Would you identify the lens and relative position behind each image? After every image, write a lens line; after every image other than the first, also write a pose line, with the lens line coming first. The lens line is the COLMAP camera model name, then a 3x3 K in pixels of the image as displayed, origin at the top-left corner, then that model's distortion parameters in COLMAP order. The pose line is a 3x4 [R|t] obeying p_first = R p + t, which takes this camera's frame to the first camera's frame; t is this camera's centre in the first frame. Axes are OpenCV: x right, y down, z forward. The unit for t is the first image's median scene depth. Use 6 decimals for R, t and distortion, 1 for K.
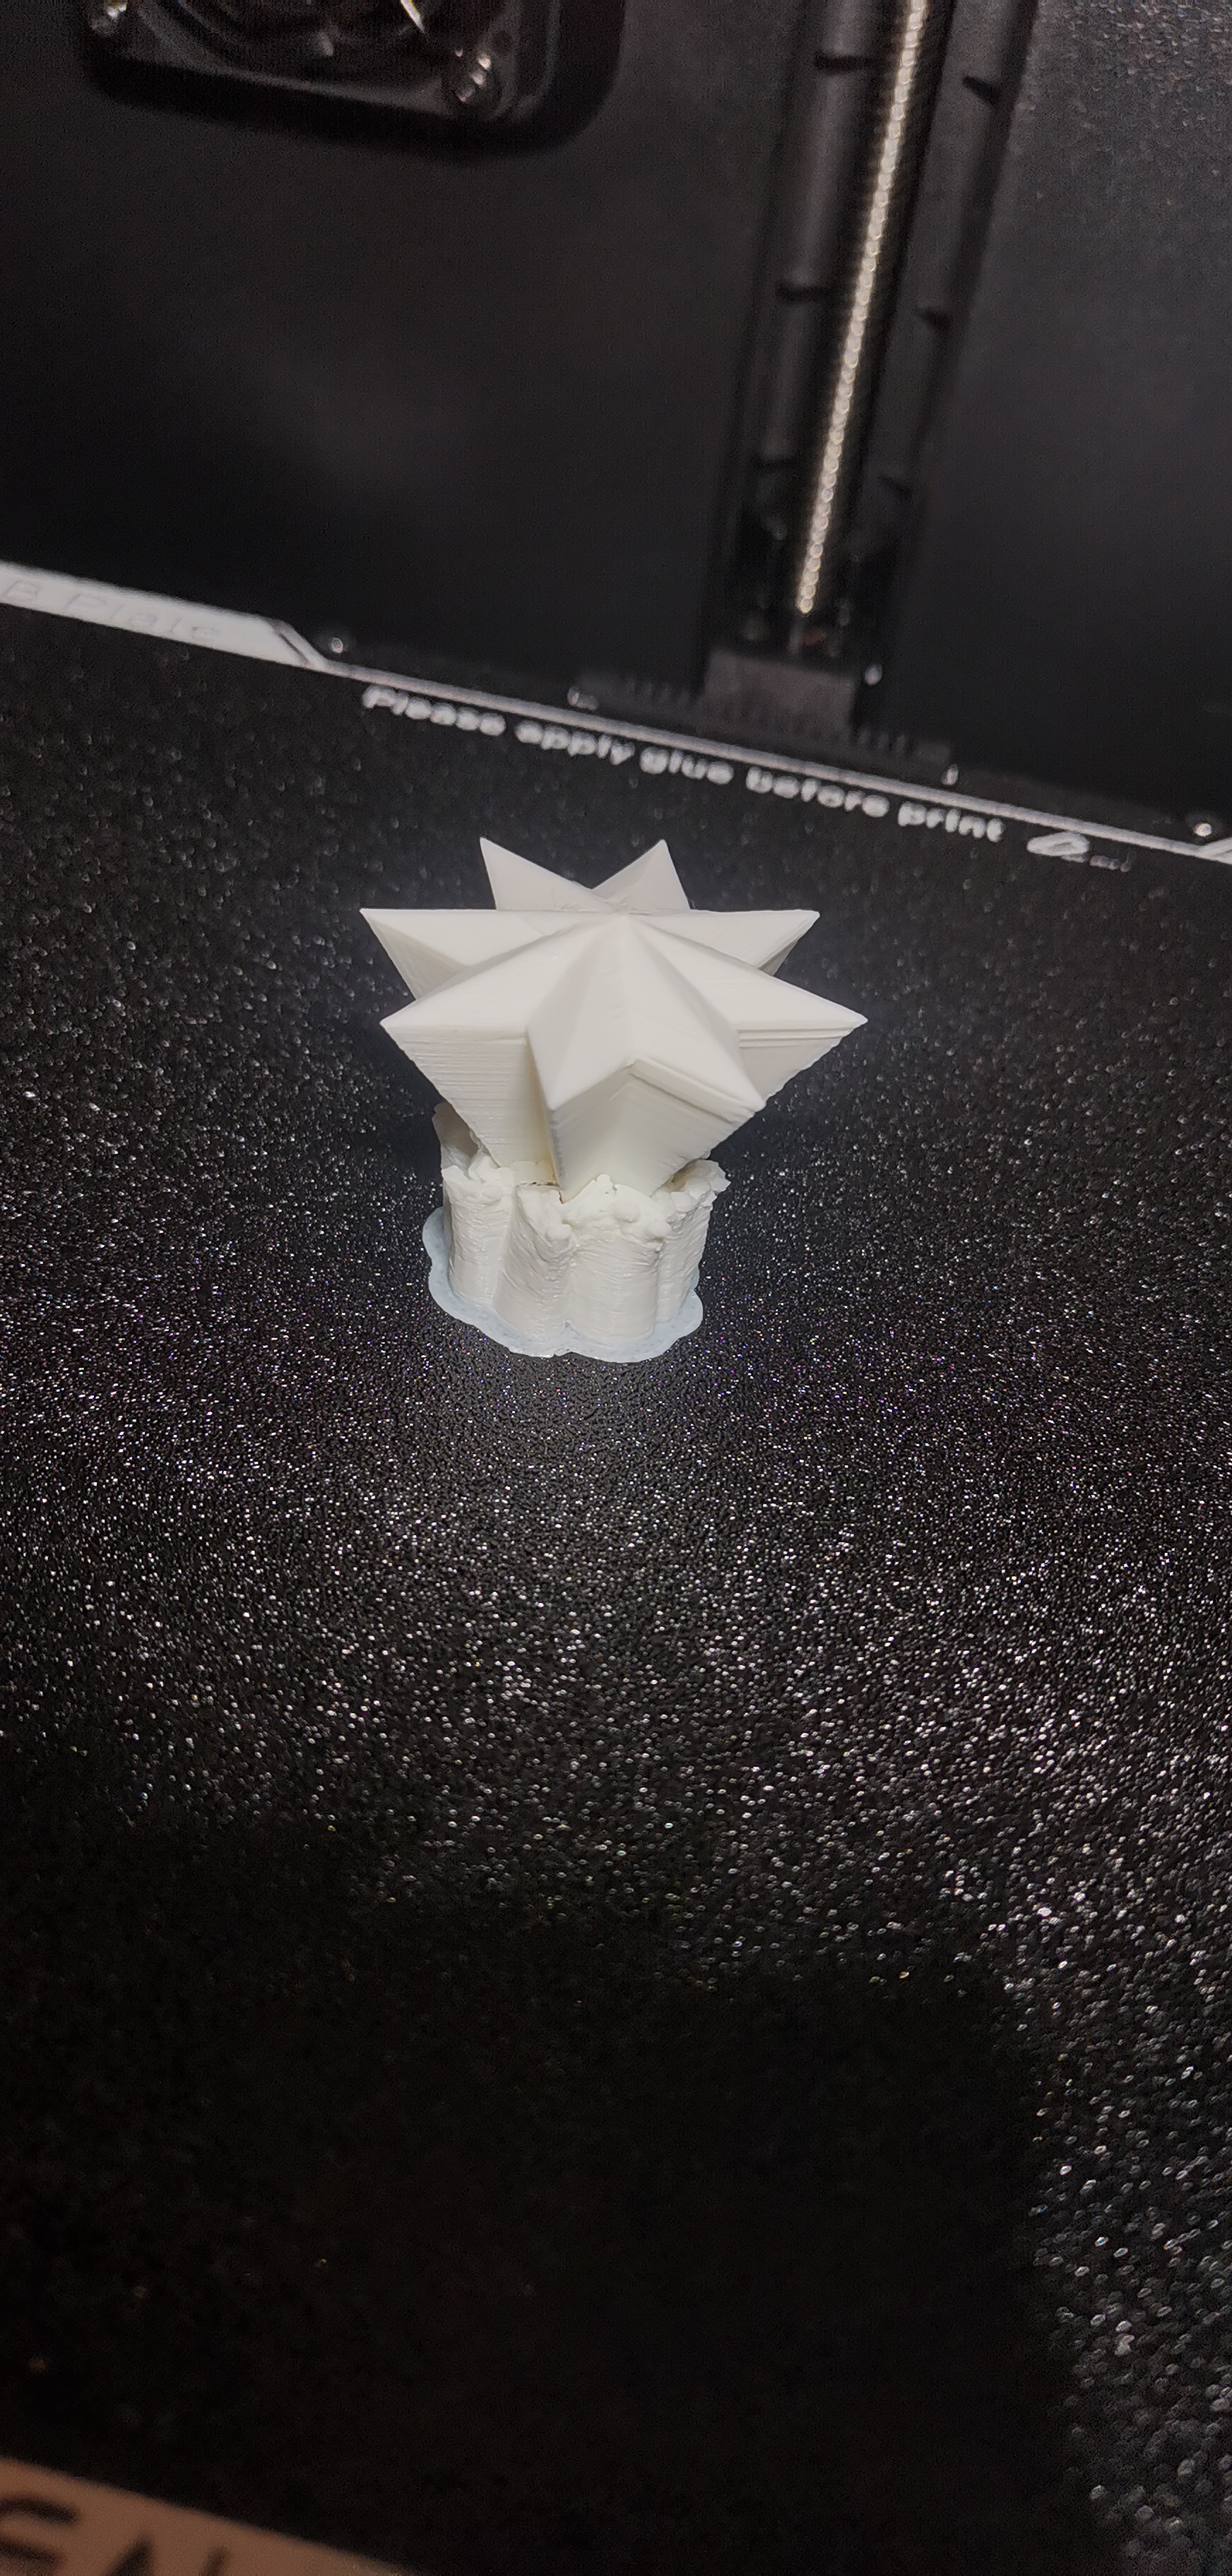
lens RADIAL K [[2081.5, 0, 621.4], [0, 2081.5, 1302.1], [0, 0, 1]] dist [0.030449, -0.069845]
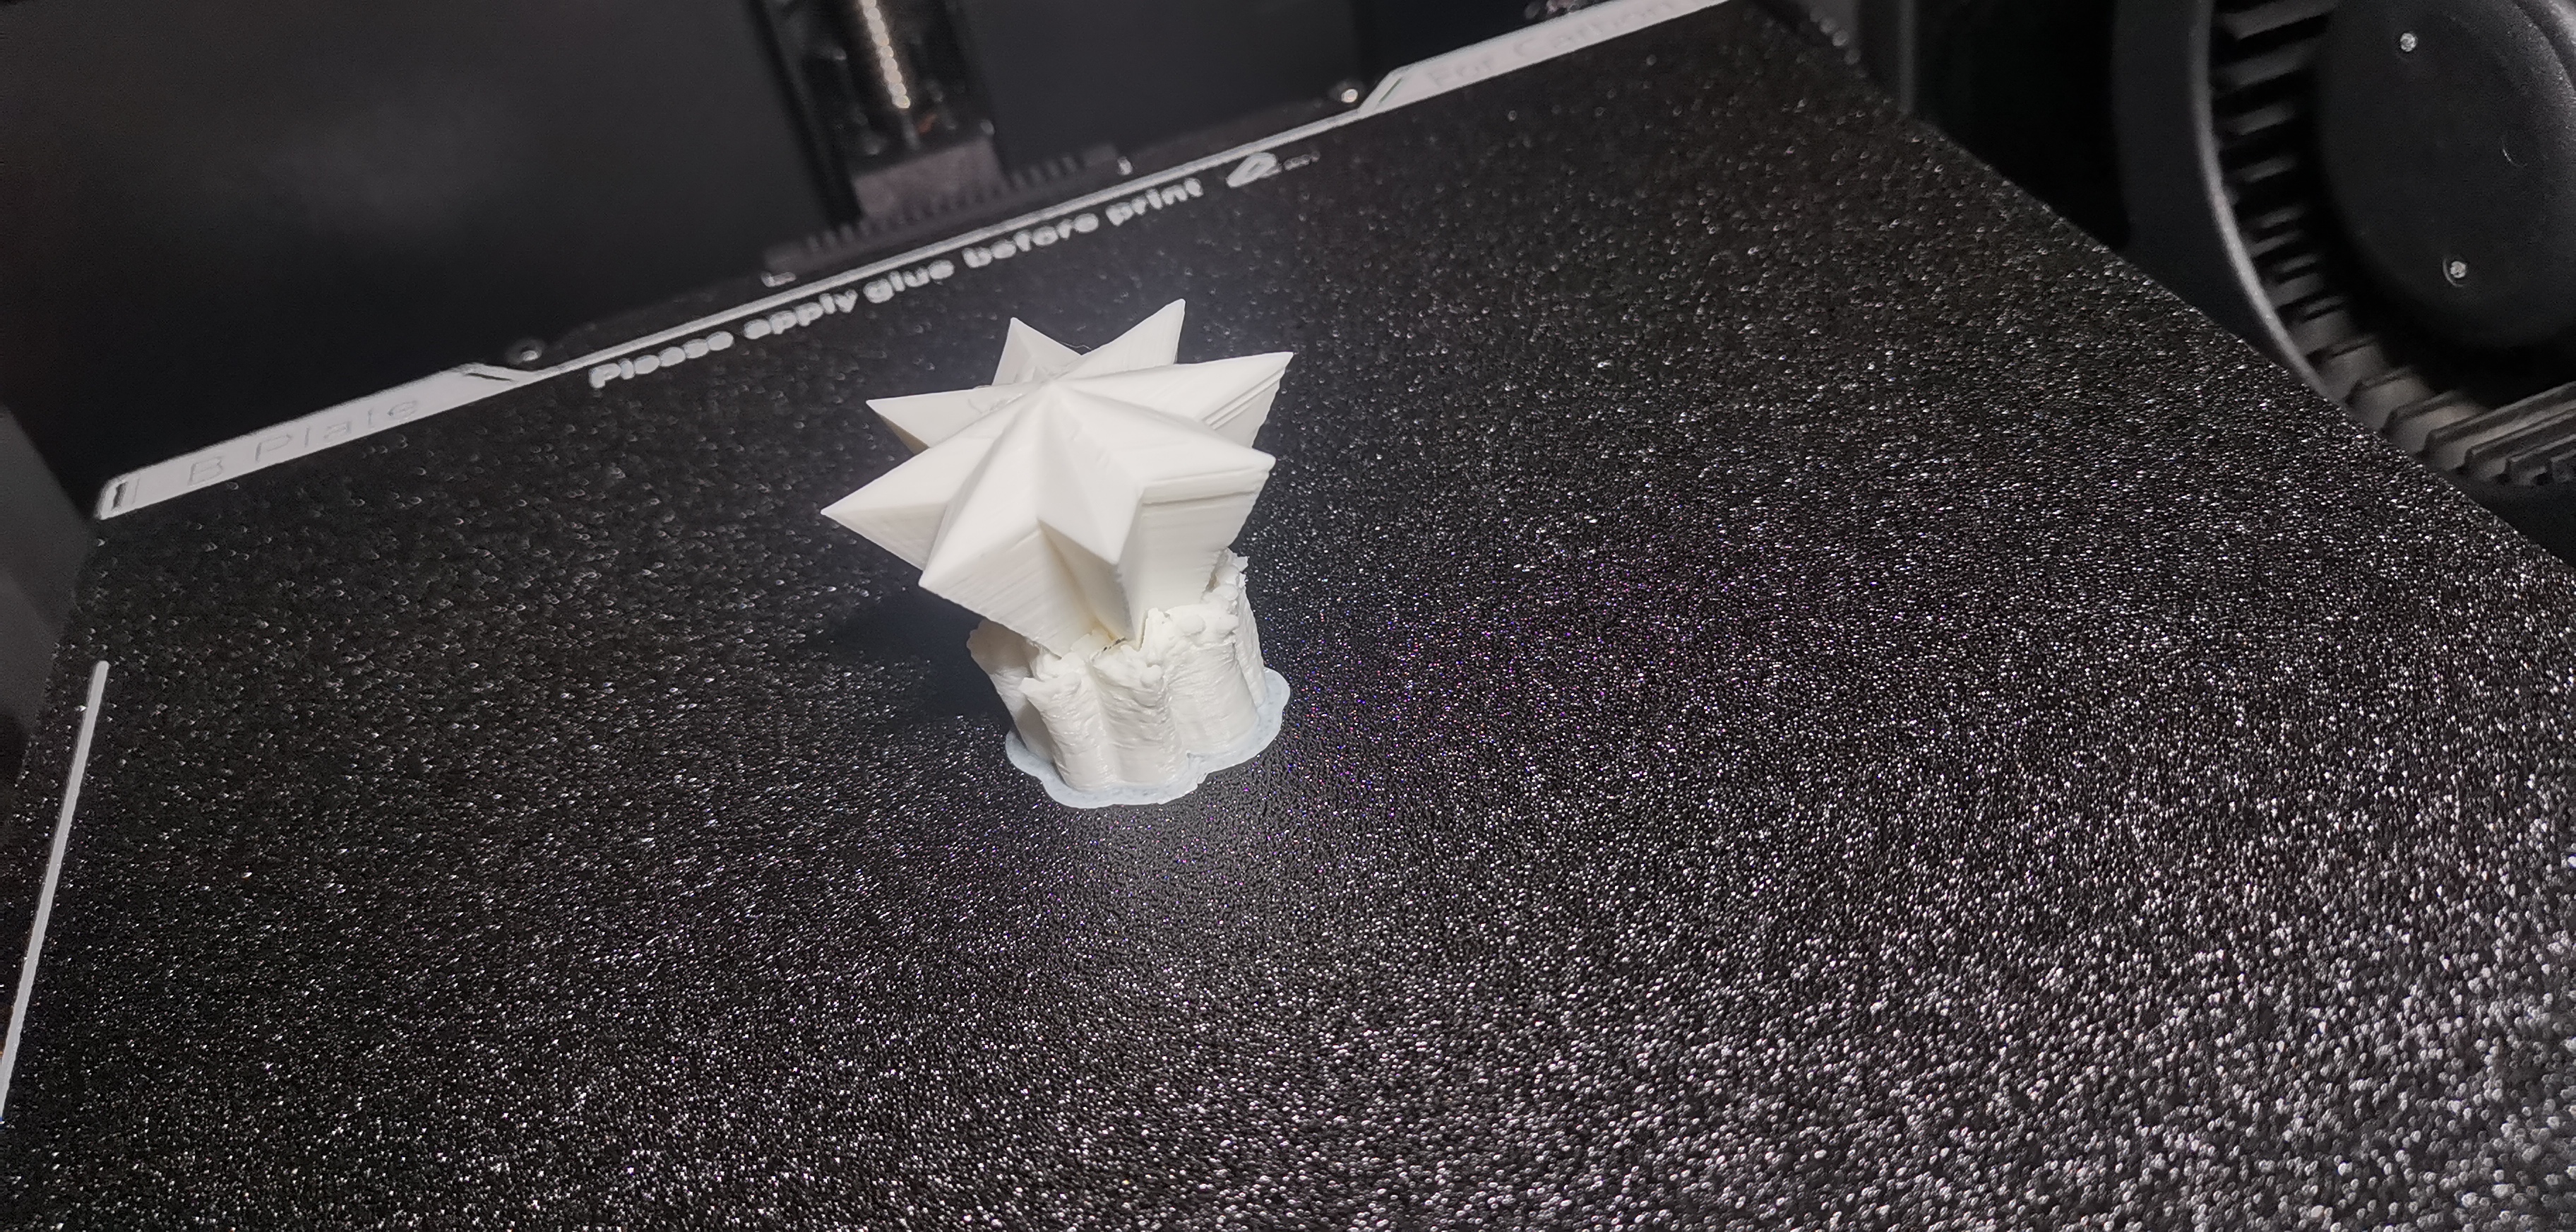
lens RADIAL K [[2081.5, 0, 1300.1], [0, 2081.5, 607.8], [0, 0, 1]] dist [0.030449, -0.069845]
pose [[0.824852, -0.526034, 0.207141, -0.154363], [0.538623, 0.842531, -0.005236, -0.015372], [-0.171769, 0.115890, 0.978297, -0.034334]]
